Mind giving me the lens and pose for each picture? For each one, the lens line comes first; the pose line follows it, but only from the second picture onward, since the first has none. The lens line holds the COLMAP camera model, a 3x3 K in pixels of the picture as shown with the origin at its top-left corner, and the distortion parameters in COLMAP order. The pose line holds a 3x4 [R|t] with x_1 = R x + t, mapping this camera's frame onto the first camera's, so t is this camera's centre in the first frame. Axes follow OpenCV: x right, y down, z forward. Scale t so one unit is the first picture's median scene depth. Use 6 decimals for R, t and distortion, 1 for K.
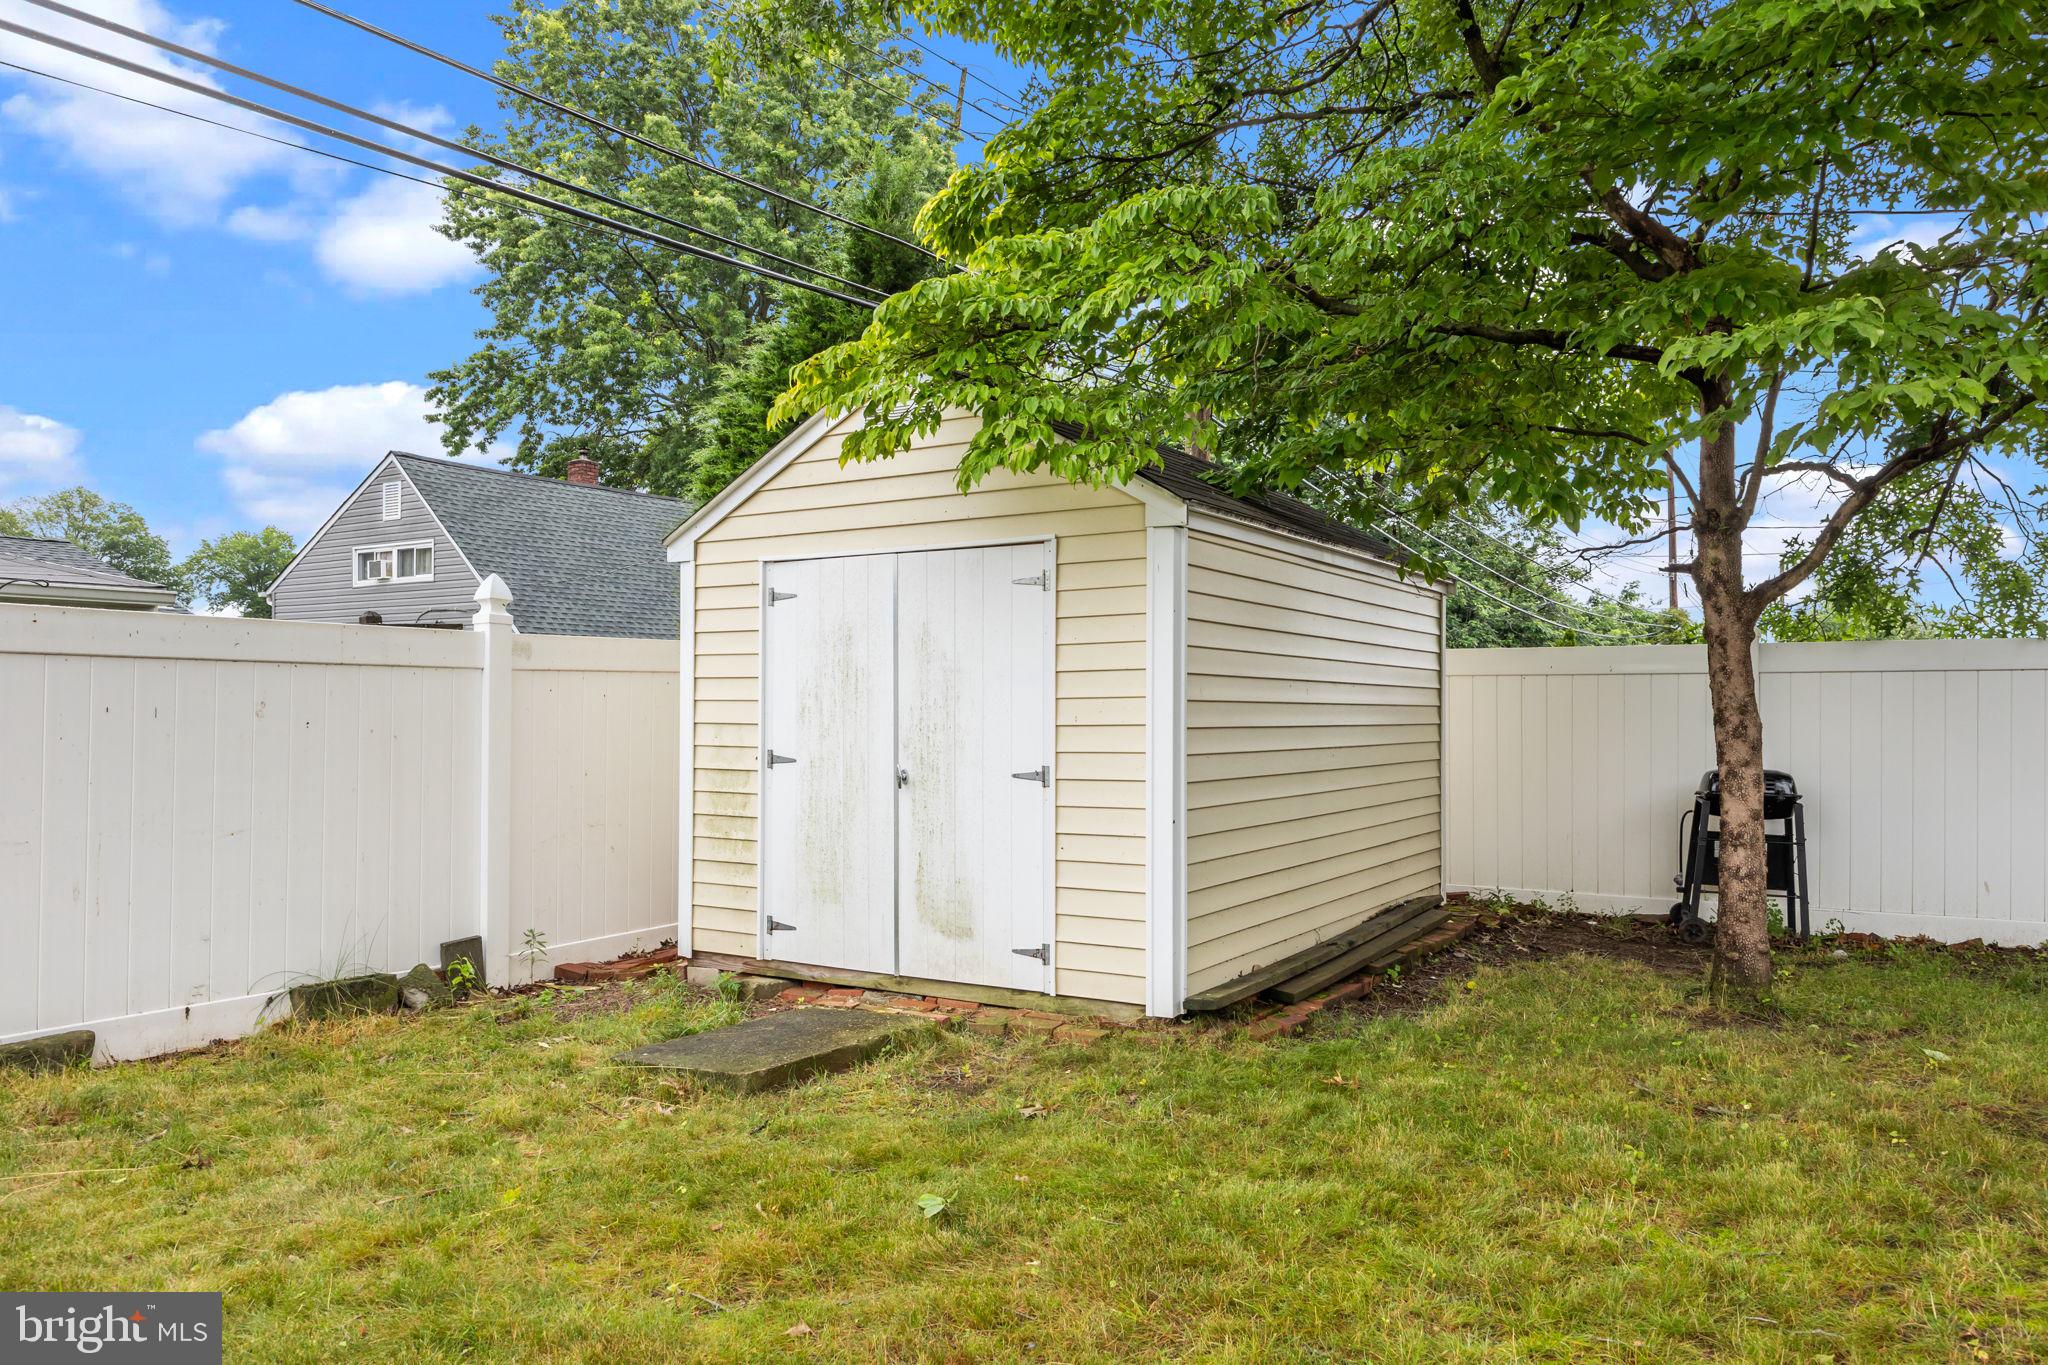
lens RADIAL K [[956.2, 0, 1031.5], [0, 956.2, 675.3], [0, 0, 1]] dist [-0.000528, -0.000212]
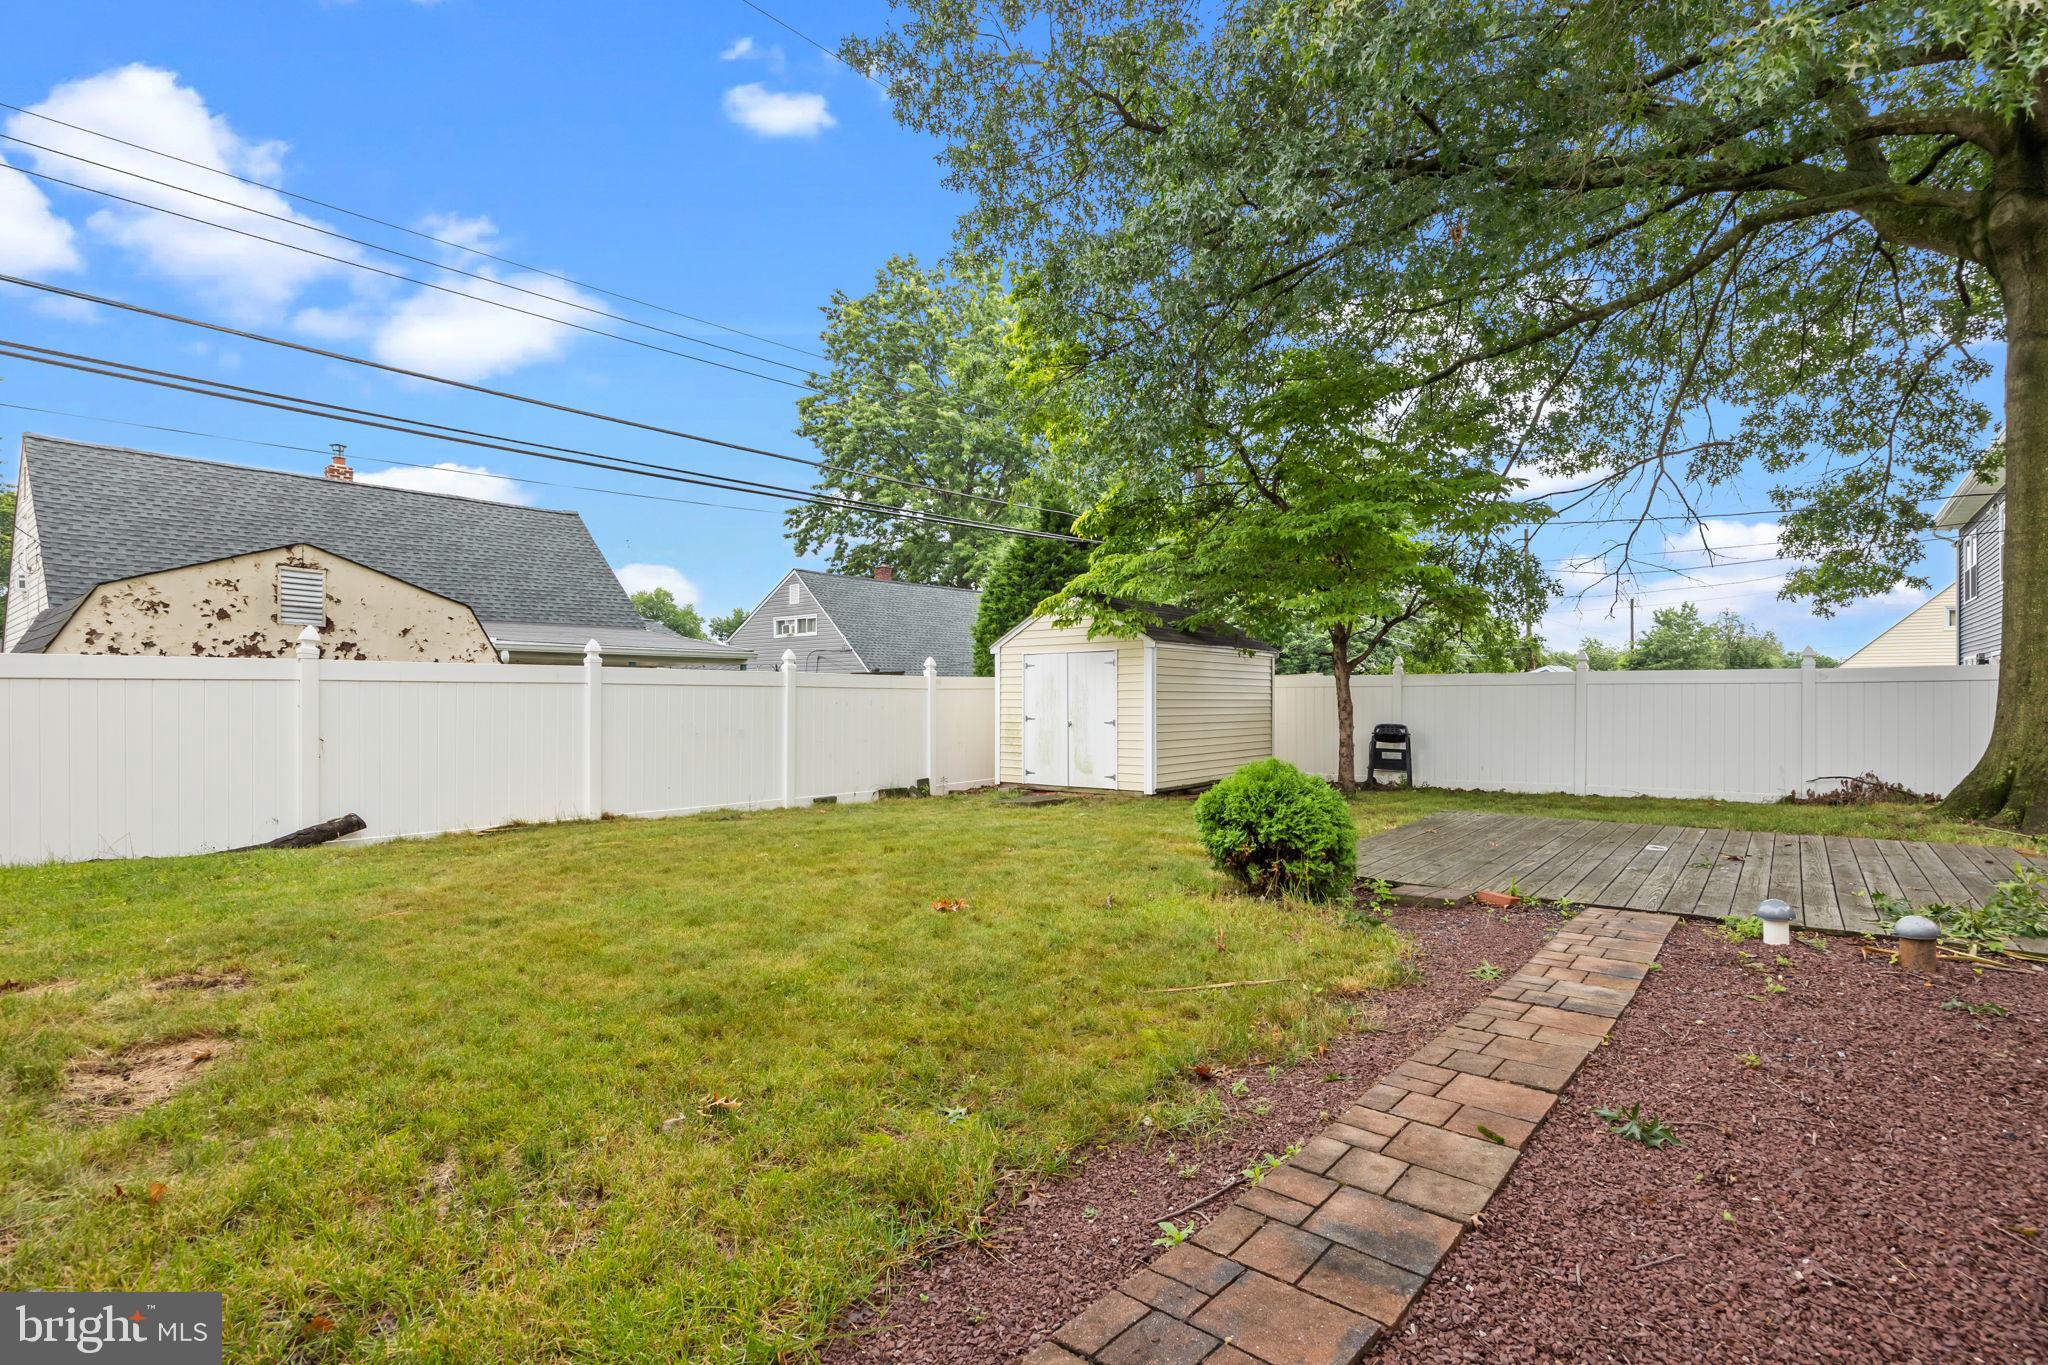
lens RADIAL K [[956.2, 0, 1031.5], [0, 956.2, 675.3], [0, 0, 1]] dist [-0.000528, -0.000212]
pose [[0.990809, -0.003857, -0.135211, 0.066218], [0.005116, 0.999947, 0.008968, -0.032825], [0.135169, -0.009577, 0.990776, -0.851077]]
